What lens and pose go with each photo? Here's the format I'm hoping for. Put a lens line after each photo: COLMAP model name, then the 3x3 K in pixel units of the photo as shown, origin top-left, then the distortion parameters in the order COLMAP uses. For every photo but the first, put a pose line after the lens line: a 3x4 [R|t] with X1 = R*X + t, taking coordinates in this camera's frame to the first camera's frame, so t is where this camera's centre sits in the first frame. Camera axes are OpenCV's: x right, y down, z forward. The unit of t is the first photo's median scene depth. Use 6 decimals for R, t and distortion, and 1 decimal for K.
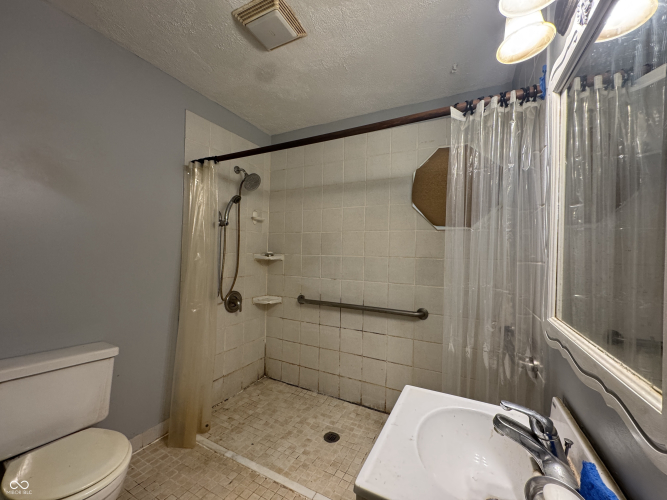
lens RADIAL K [[267.8, 0, 333.5], [0, 267.8, 250.0], [0, 0, 1]] dist [-0.003301, 0.000087]
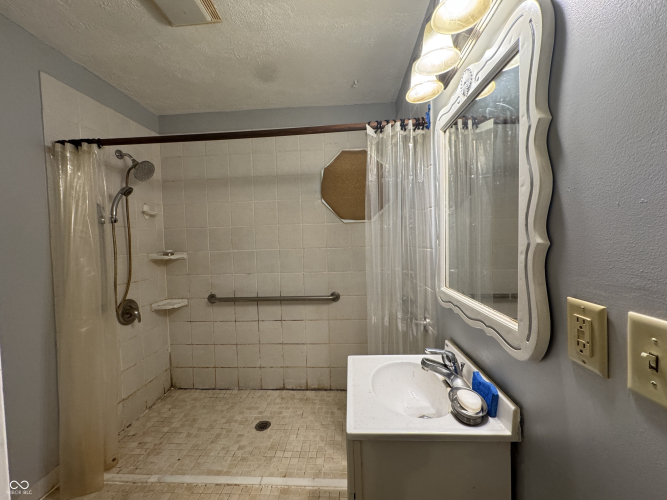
lens RADIAL K [[267.8, 0, 333.5], [0, 267.8, 250.0], [0, 0, 1]] dist [-0.003301, 0.000087]
pose [[0.914371, -0.063584, 0.399854, -0.116997], [0.045478, 0.997471, 0.054619, -0.022329], [-0.402316, -0.031758, 0.914950, -0.035438]]
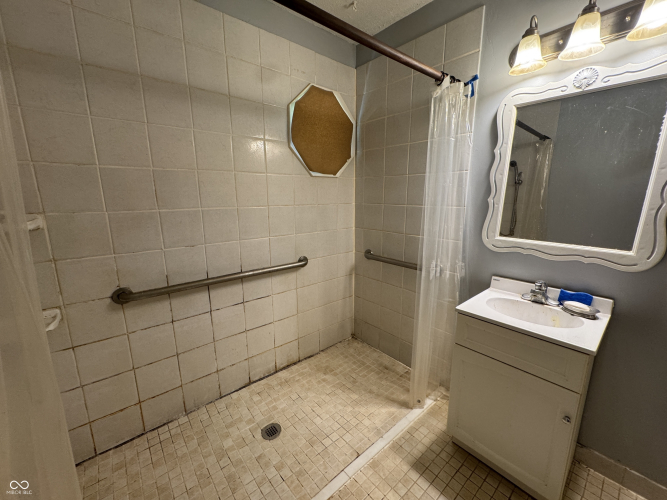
lens RADIAL K [[267.8, 0, 333.5], [0, 267.8, 250.0], [0, 0, 1]] dist [-0.003301, 0.000087]
pose [[0.386332, -0.212272, 0.897601, -0.509723], [-0.002108, 0.972952, 0.230998, -0.035363], [-0.922357, -0.091135, 0.375435, 0.514298]]
